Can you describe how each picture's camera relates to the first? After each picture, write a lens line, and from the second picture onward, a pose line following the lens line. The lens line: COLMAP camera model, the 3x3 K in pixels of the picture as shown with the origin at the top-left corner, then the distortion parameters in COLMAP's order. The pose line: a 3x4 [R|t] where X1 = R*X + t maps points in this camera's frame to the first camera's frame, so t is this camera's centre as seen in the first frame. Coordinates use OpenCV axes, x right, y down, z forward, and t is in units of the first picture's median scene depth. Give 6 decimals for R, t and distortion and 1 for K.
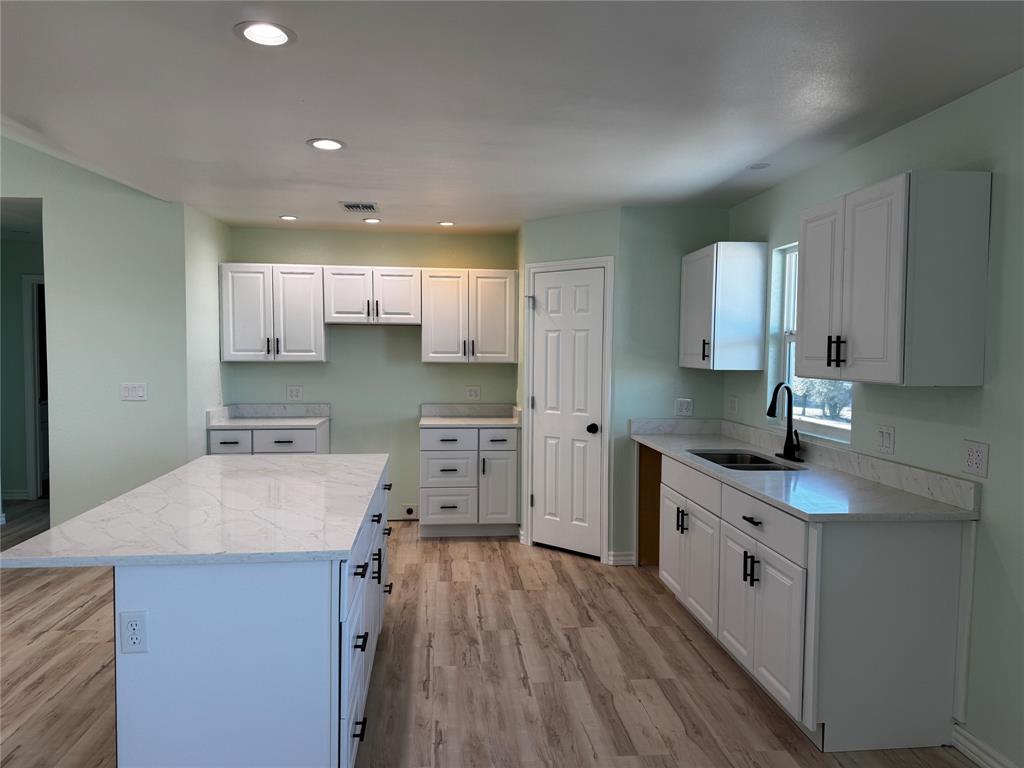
lens RADIAL K [[724.2, 0, 506.1], [0, 724.2, 384.6], [0, 0, 1]] dist [0.054277, -0.036353]
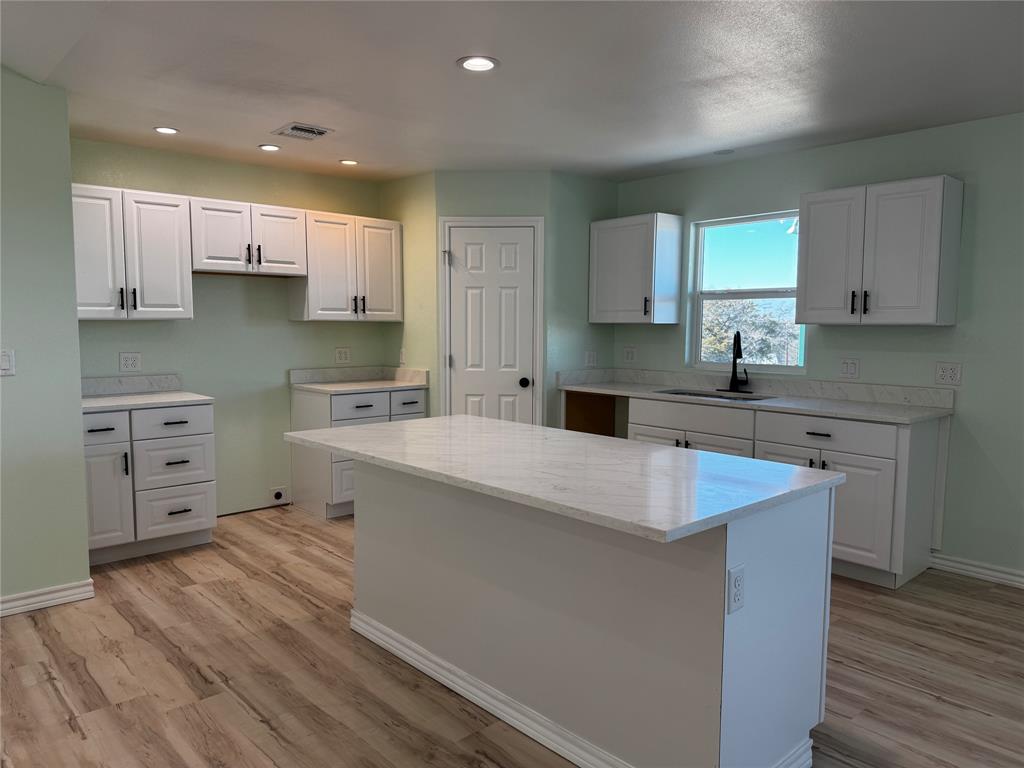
lens RADIAL K [[724.2, 0, 516.1], [0, 724.2, 387.7], [0, 0, 1]] dist [0.054277, -0.036353]
pose [[0.797631, -0.057697, 0.600380, -0.460798], [0.030339, 0.997992, 0.055601, 0.008674], [-0.602383, -0.026134, 0.797780, 0.159542]]
